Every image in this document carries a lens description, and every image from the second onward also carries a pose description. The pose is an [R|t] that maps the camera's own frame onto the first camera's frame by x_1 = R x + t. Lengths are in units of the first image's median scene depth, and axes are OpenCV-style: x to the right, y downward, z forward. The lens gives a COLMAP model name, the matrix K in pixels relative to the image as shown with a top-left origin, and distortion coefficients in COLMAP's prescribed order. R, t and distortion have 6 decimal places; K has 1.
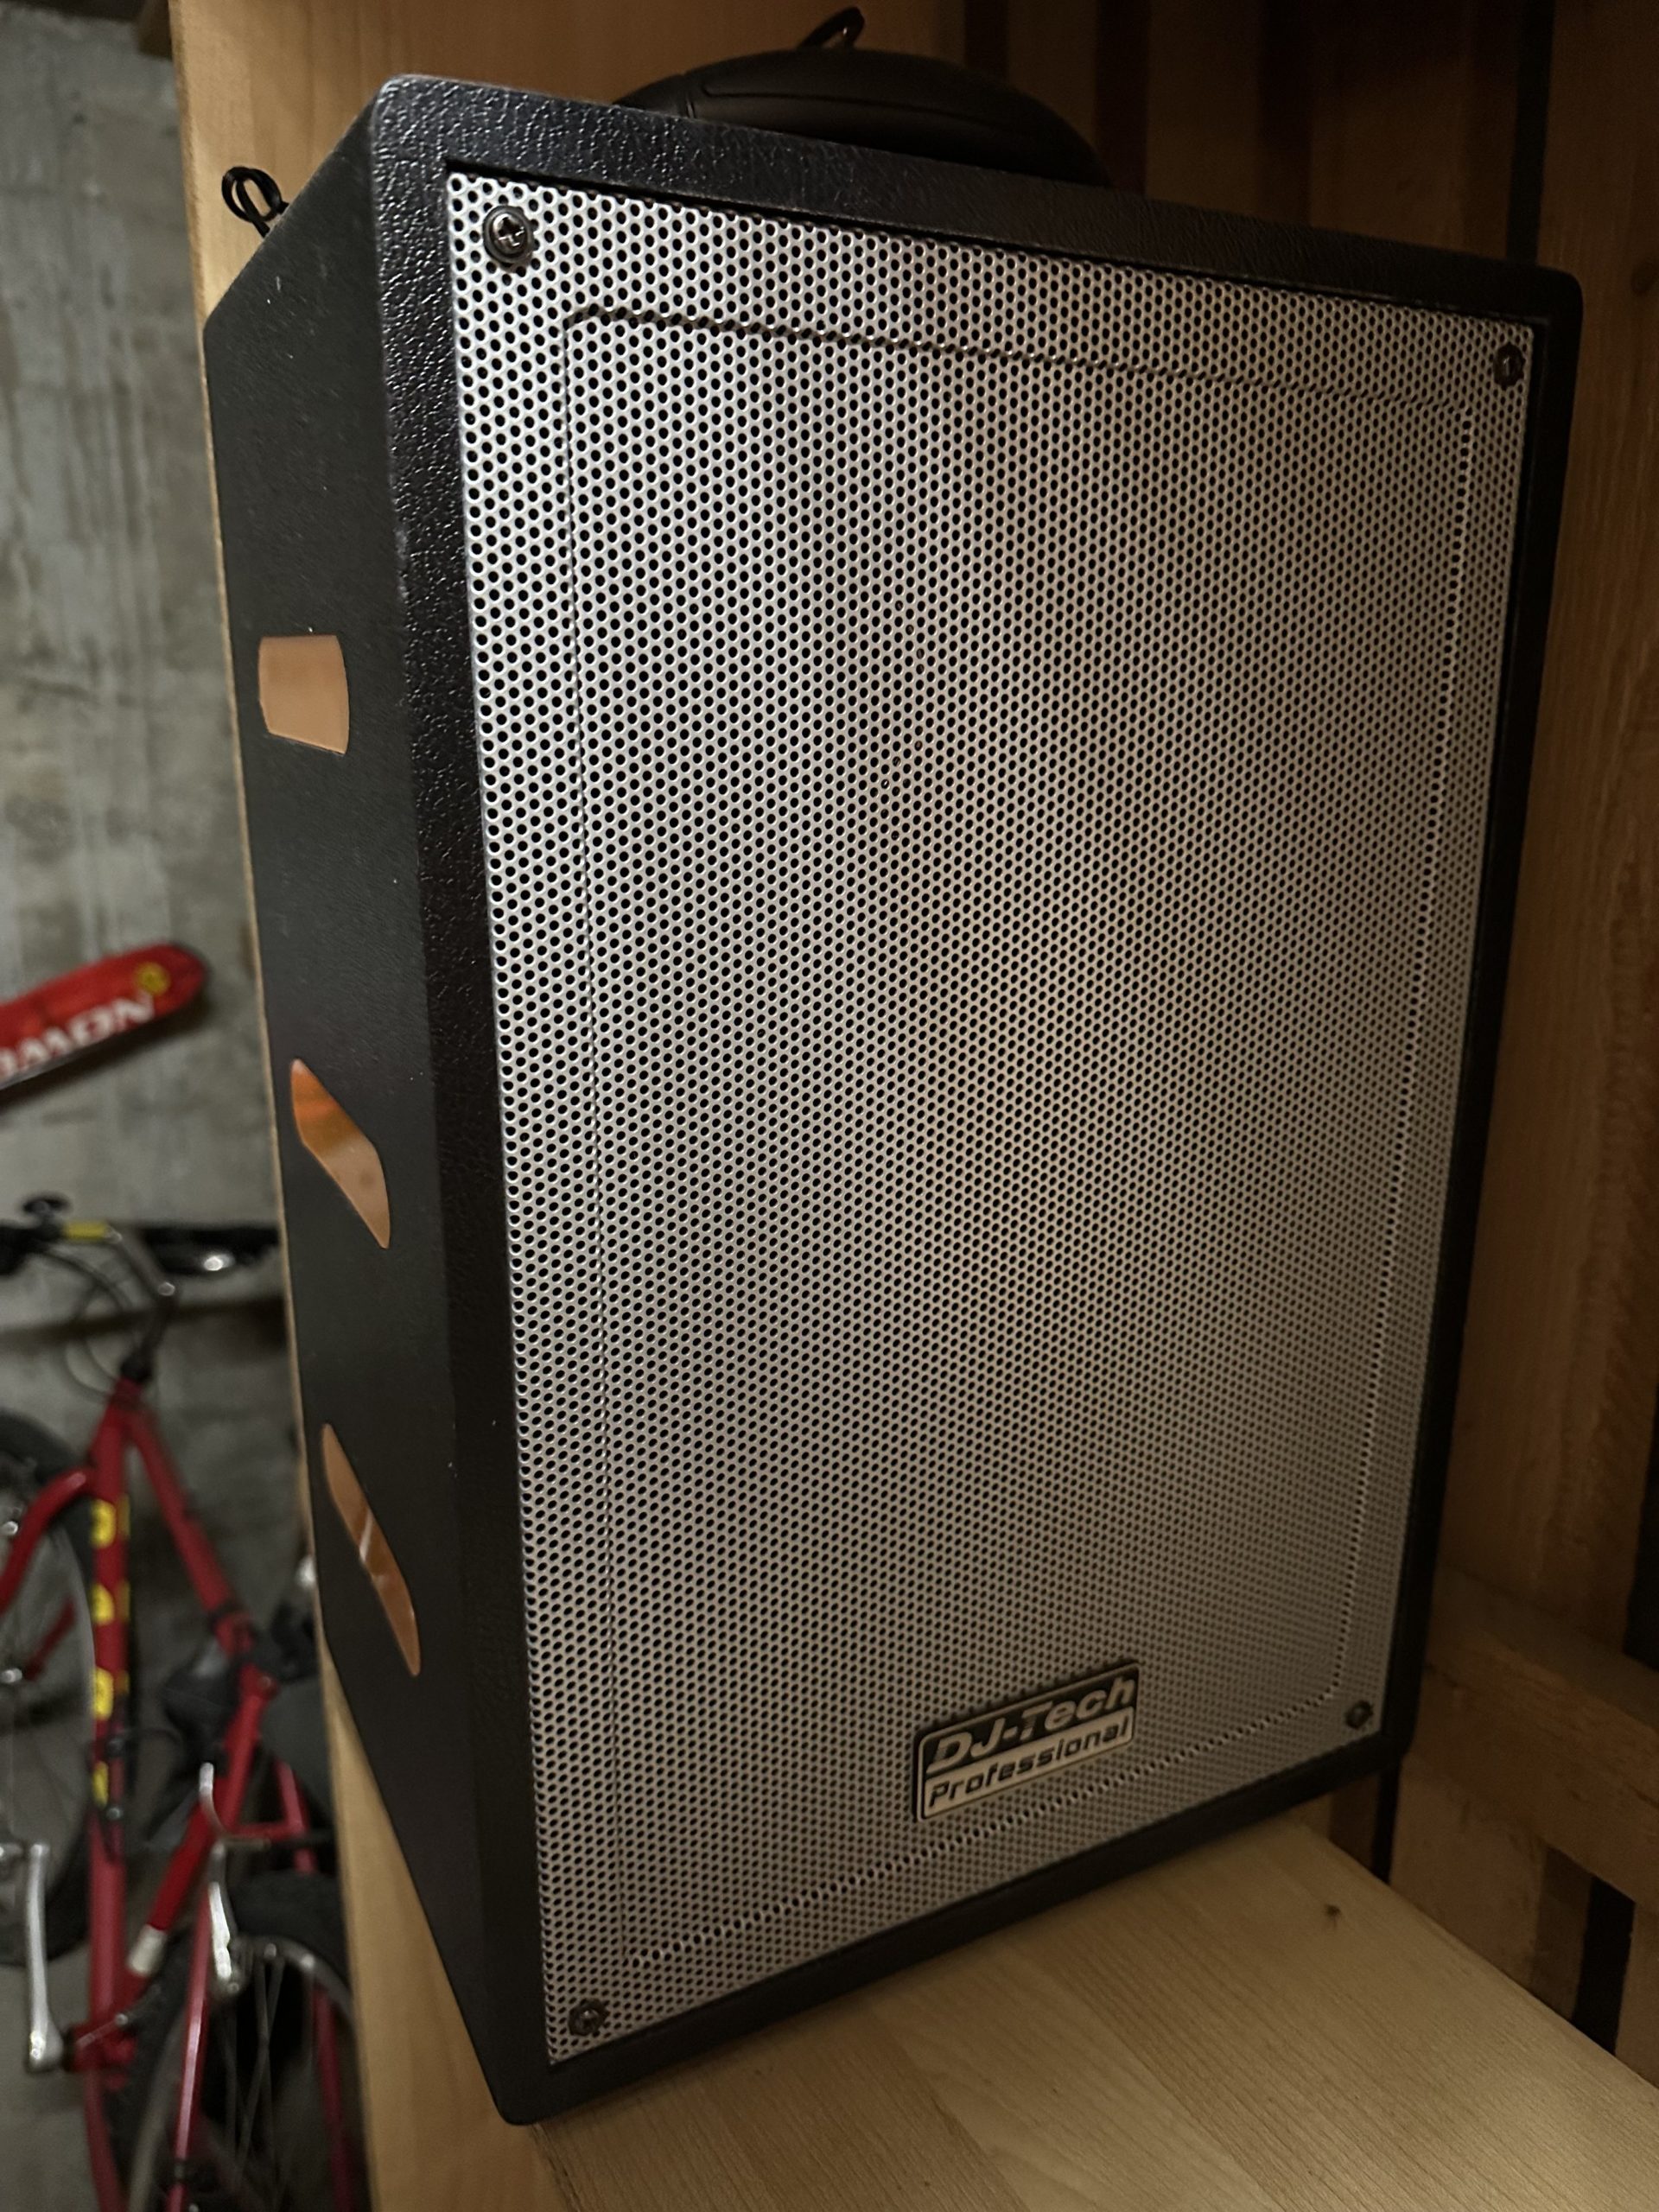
lens RADIAL K [[1625.1, 0, 831.4], [0, 1625.1, 1099.6], [0, 0, 1]] dist [-0.008455, -0.011289]
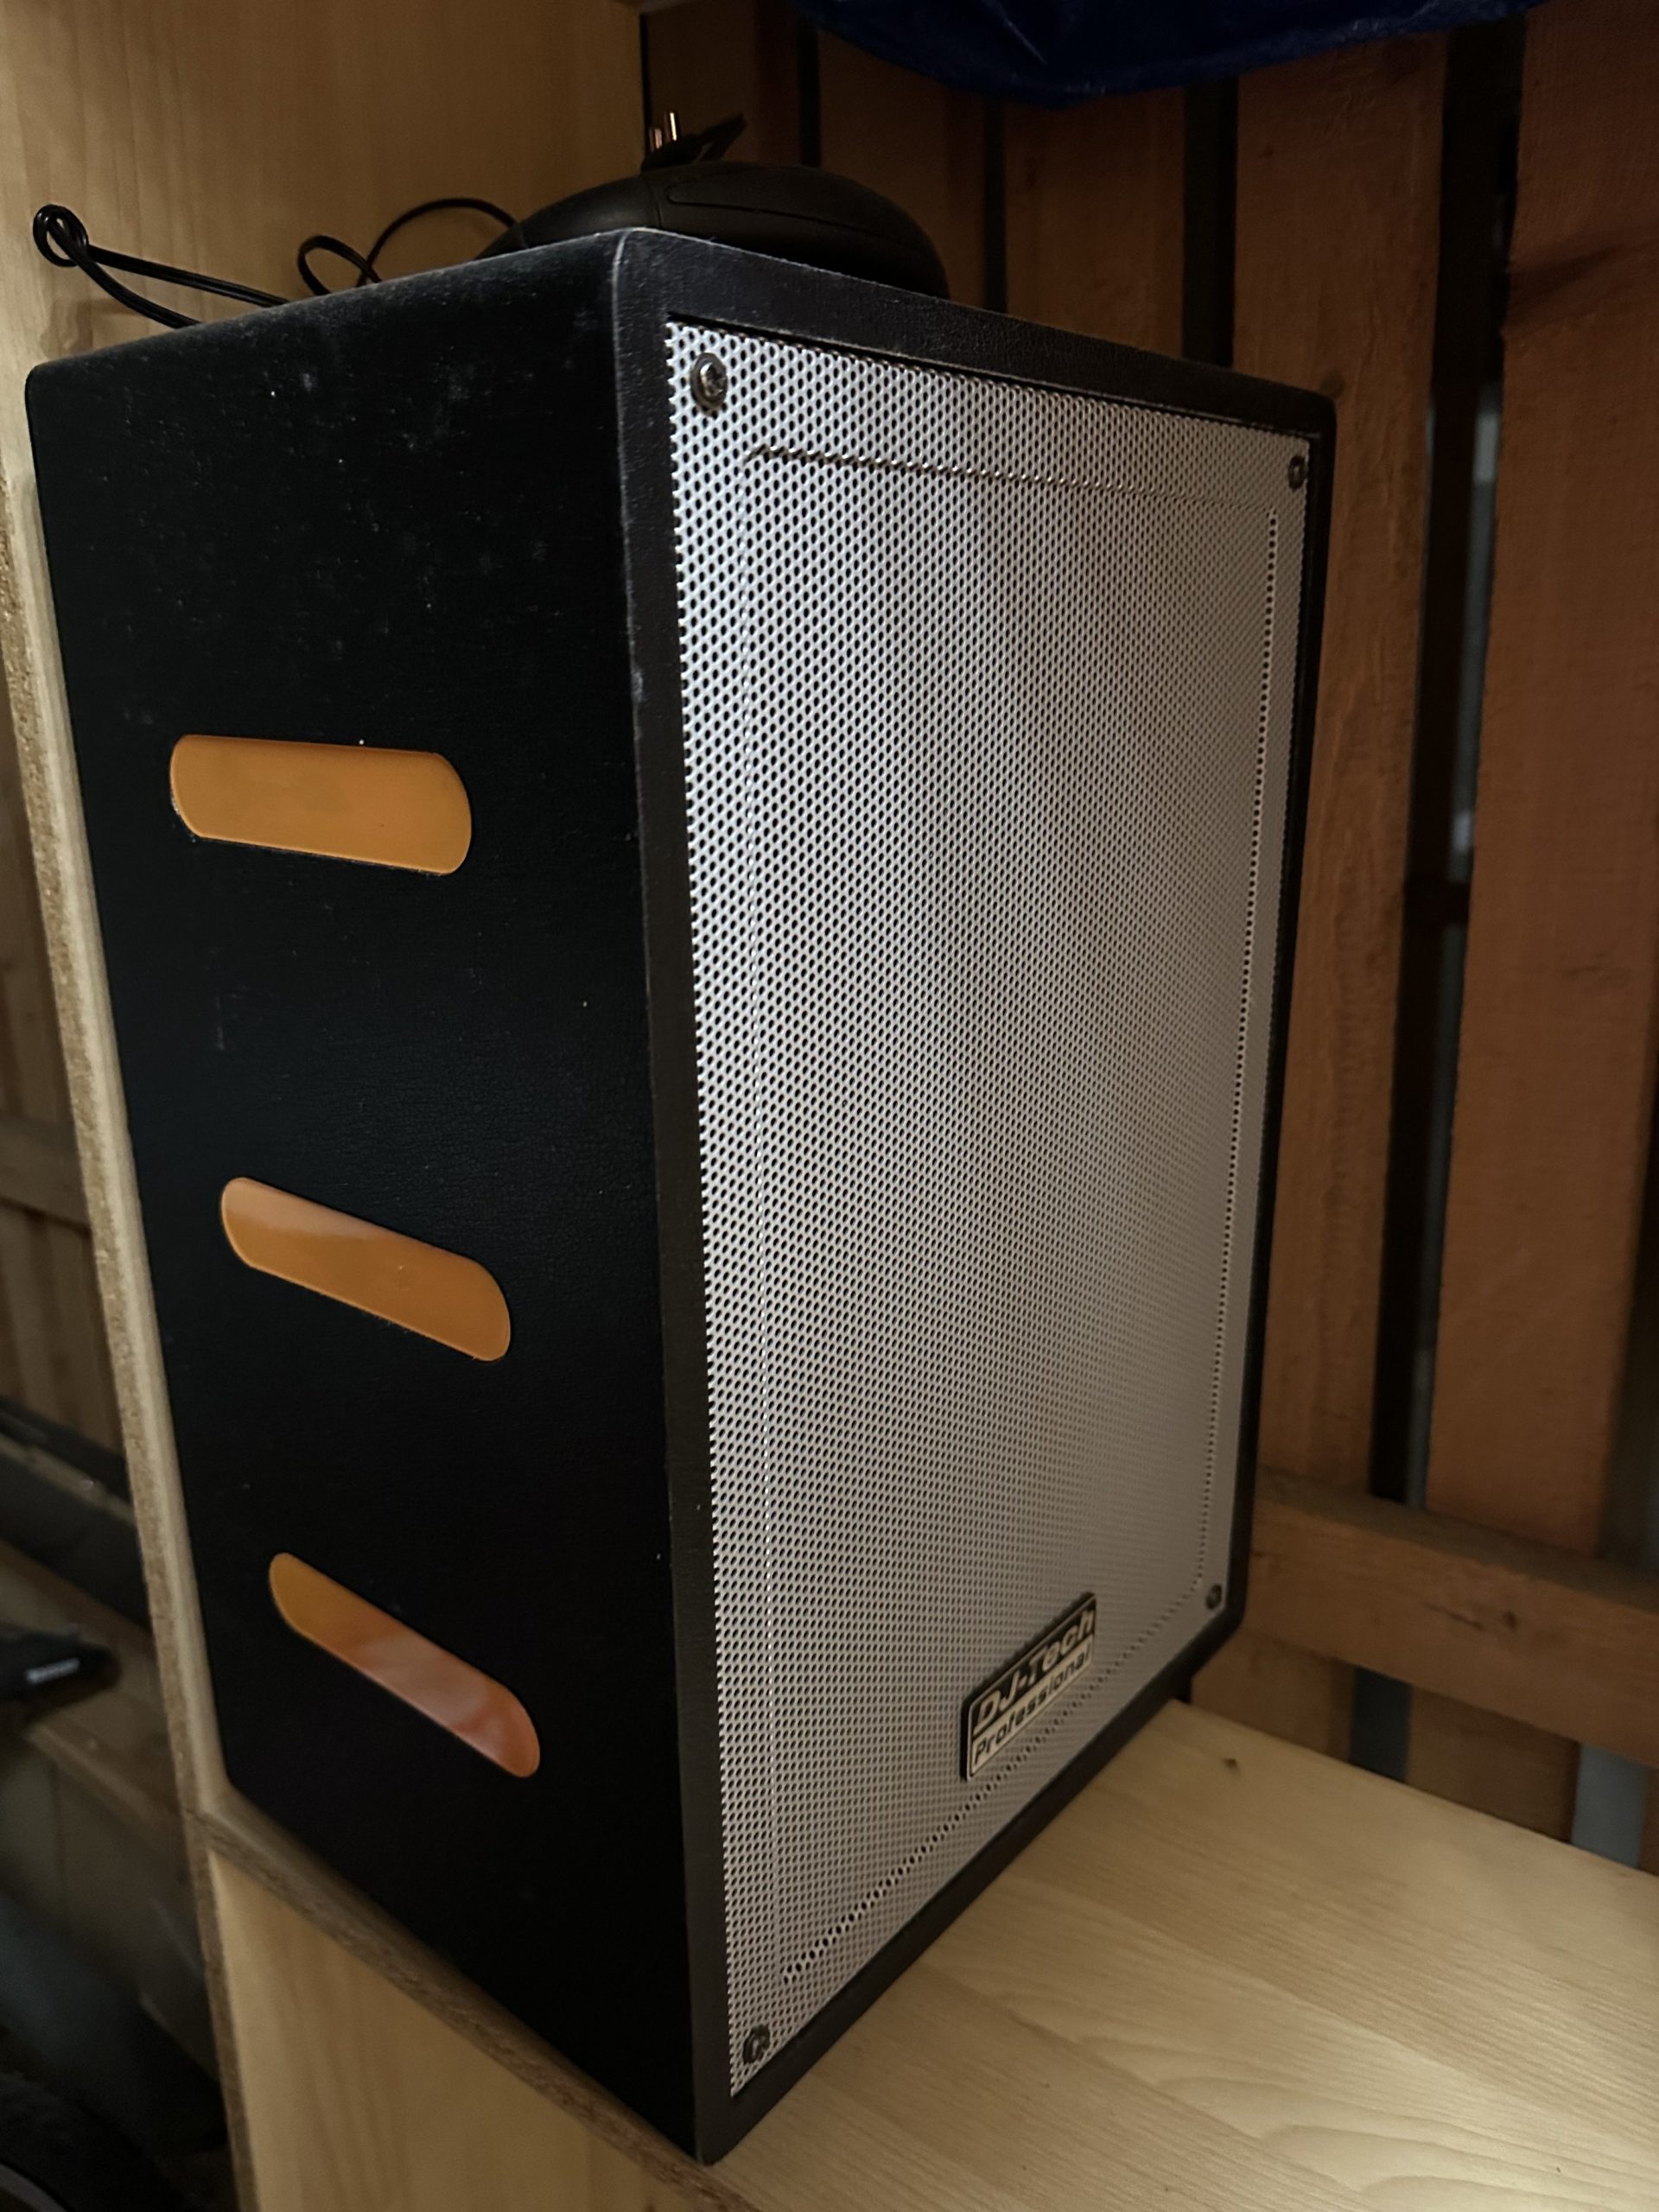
lens RADIAL K [[1625.1, 0, 833.5], [0, 1625.1, 1107.9], [0, 0, 1]] dist [-0.008455, -0.011289]
pose [[0.921265, -0.123943, 0.368657, -0.385309], [0.114303, 0.992287, 0.047966, -0.076334], [-0.371759, -0.002050, 0.928327, 0.002500]]
